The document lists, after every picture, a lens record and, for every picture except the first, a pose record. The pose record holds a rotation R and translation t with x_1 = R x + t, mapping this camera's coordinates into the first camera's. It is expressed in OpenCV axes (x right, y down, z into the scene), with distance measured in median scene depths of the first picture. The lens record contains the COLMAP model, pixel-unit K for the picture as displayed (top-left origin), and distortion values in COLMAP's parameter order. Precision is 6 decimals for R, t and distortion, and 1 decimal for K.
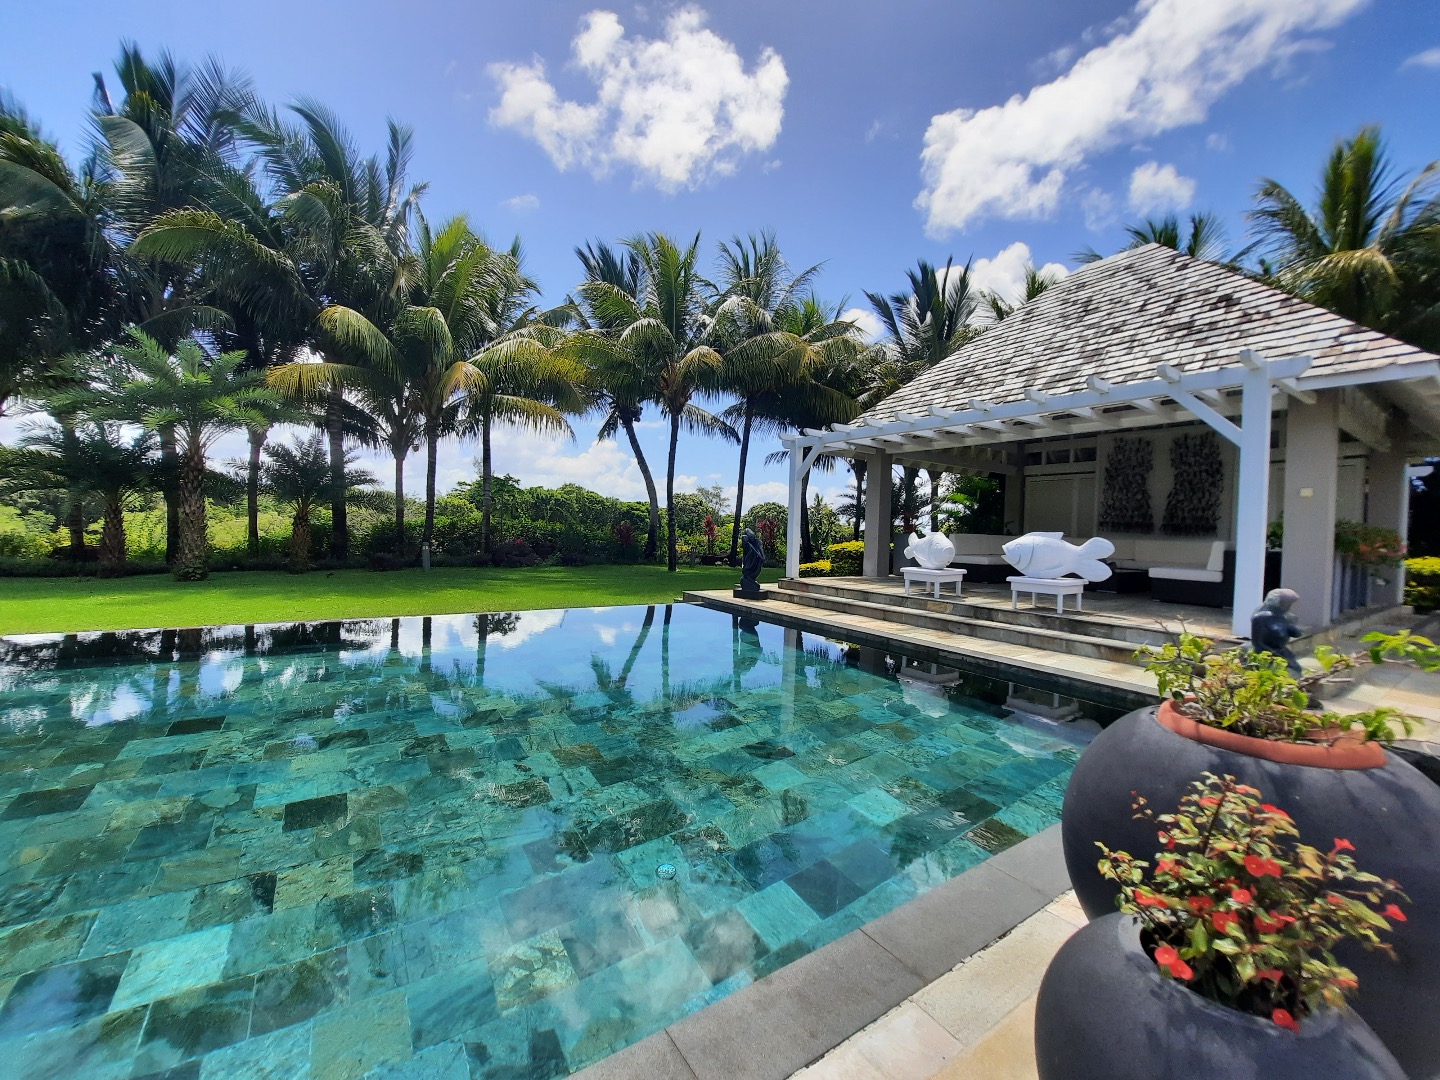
lens RADIAL K [[577.8, 0, 718.2], [0, 577.8, 540.7], [0, 0, 1]] dist [-0.000197, -0.000483]
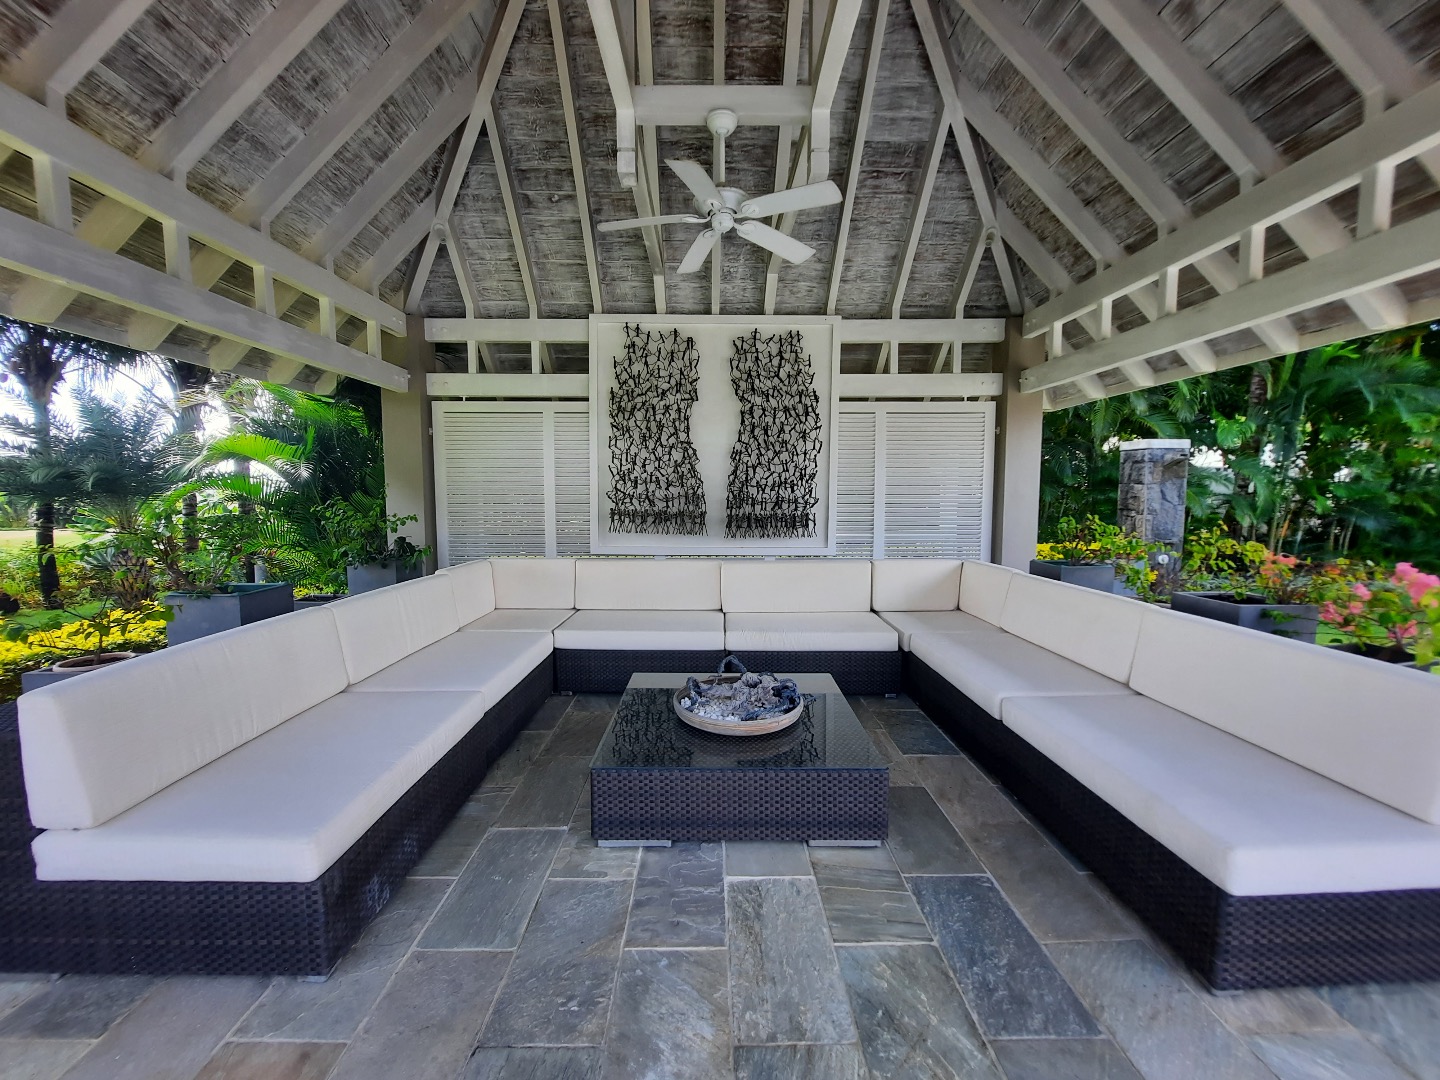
lens RADIAL K [[577.8, 0, 722.6], [0, 577.8, 538.8], [0, 0, 1]] dist [-0.000197, -0.000483]
pose [[0.547820, -0.096970, 0.830958, 0.338266], [0.035043, 0.995048, 0.093016, -0.050256], [-0.835862, -0.021837, 0.548505, 0.688837]]
